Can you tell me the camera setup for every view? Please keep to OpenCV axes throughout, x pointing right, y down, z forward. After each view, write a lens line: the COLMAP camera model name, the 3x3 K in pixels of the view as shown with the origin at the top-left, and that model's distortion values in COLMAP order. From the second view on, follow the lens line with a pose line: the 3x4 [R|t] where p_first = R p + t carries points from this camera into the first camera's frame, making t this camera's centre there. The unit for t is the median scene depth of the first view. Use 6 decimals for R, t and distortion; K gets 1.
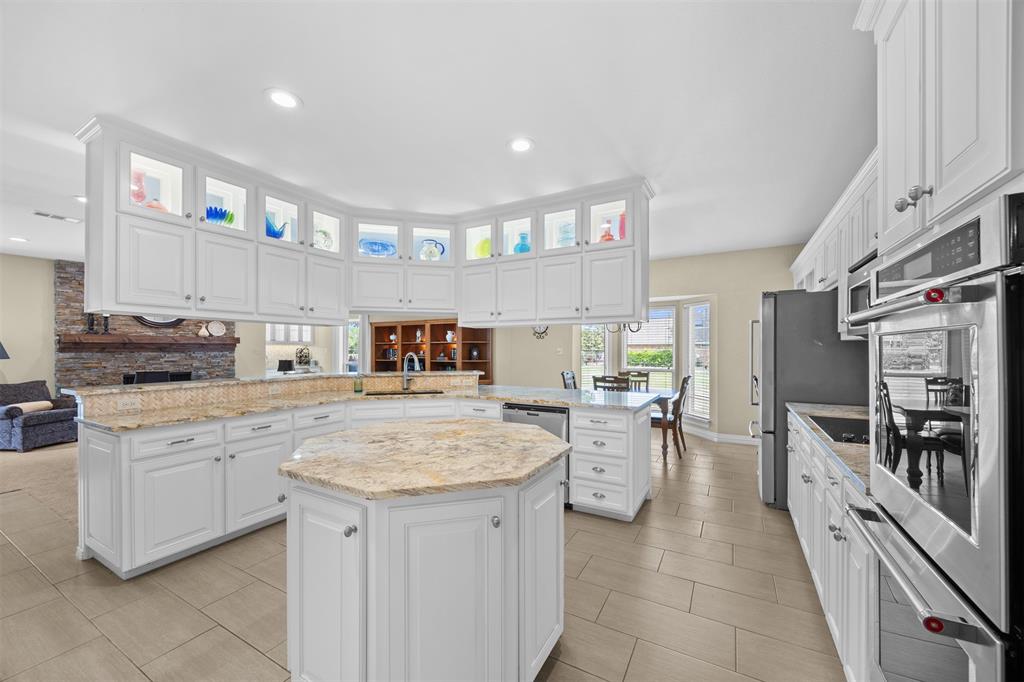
lens RADIAL K [[390.5, 0, 516.4], [0, 390.5, 349.8], [0, 0, 1]] dist [-0.000296, -0.000746]
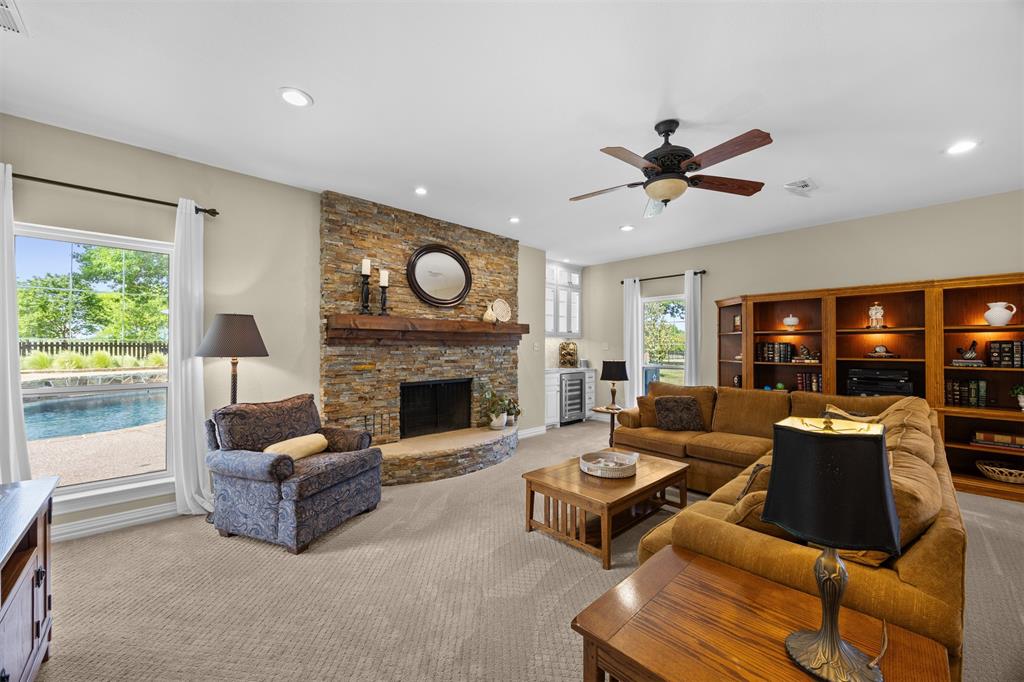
lens RADIAL K [[390.5, 0, 514.8], [0, 390.5, 341.8], [0, 0, 1]] dist [-0.000296, -0.000746]
pose [[0.957213, -0.001518, -0.289381, -0.686161], [-0.002902, 0.999886, -0.014847, 0.008328], [0.289371, 0.015052, 0.957099, 0.484963]]
